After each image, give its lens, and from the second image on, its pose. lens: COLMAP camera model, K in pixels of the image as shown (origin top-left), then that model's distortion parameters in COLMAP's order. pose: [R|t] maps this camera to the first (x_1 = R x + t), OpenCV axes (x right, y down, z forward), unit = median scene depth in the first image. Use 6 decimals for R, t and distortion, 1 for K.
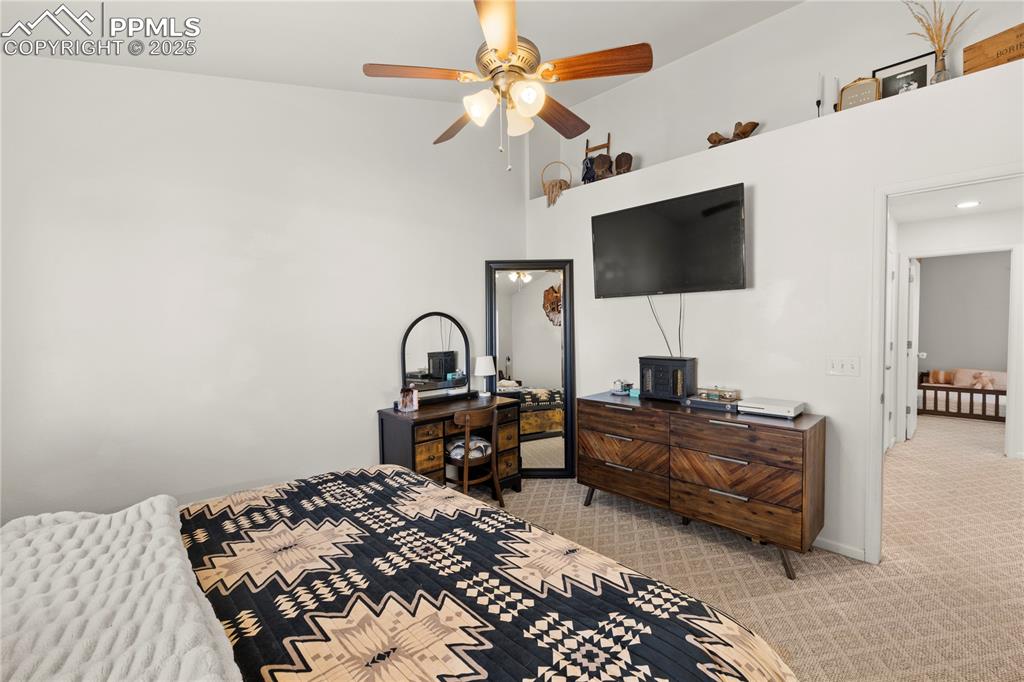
lens RADIAL K [[435.3, 0, 506.8], [0, 435.3, 321.7], [0, 0, 1]] dist [0.001242, -0.000039]
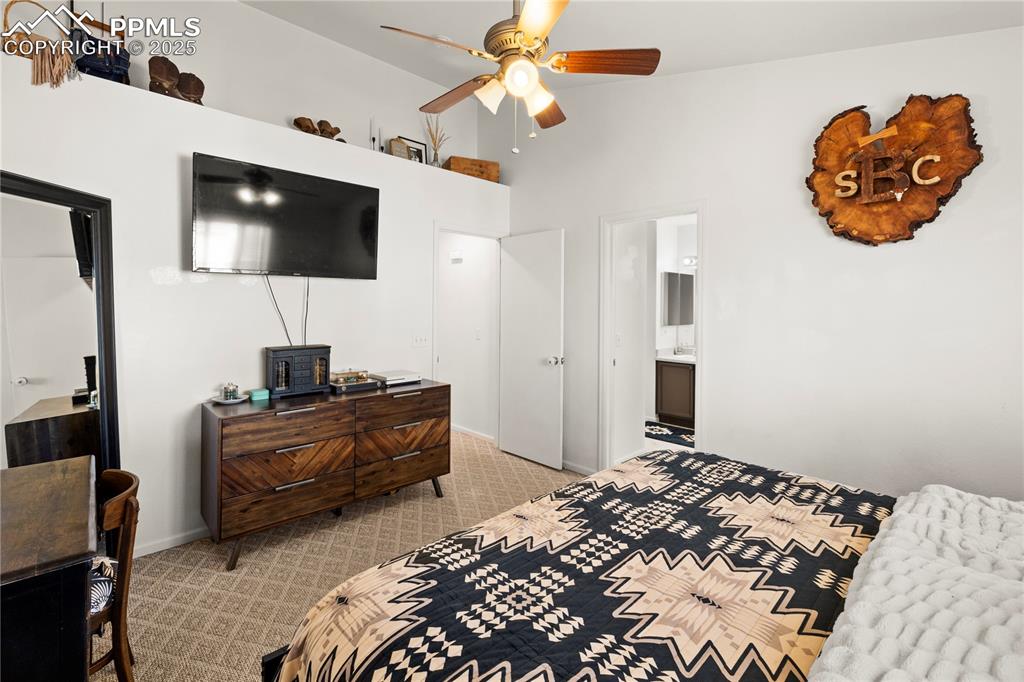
lens RADIAL K [[449.2, 0, 511.1], [0, 449.2, 313.3], [0, 0, 1]] dist [-0.000047, 0.000158]
pose [[-0.001291, 0.001035, 0.999999, -1.098028], [-0.010275, 0.999947, -0.001048, 0.022575], [-0.999946, -0.010276, -0.001280, 1.147041]]
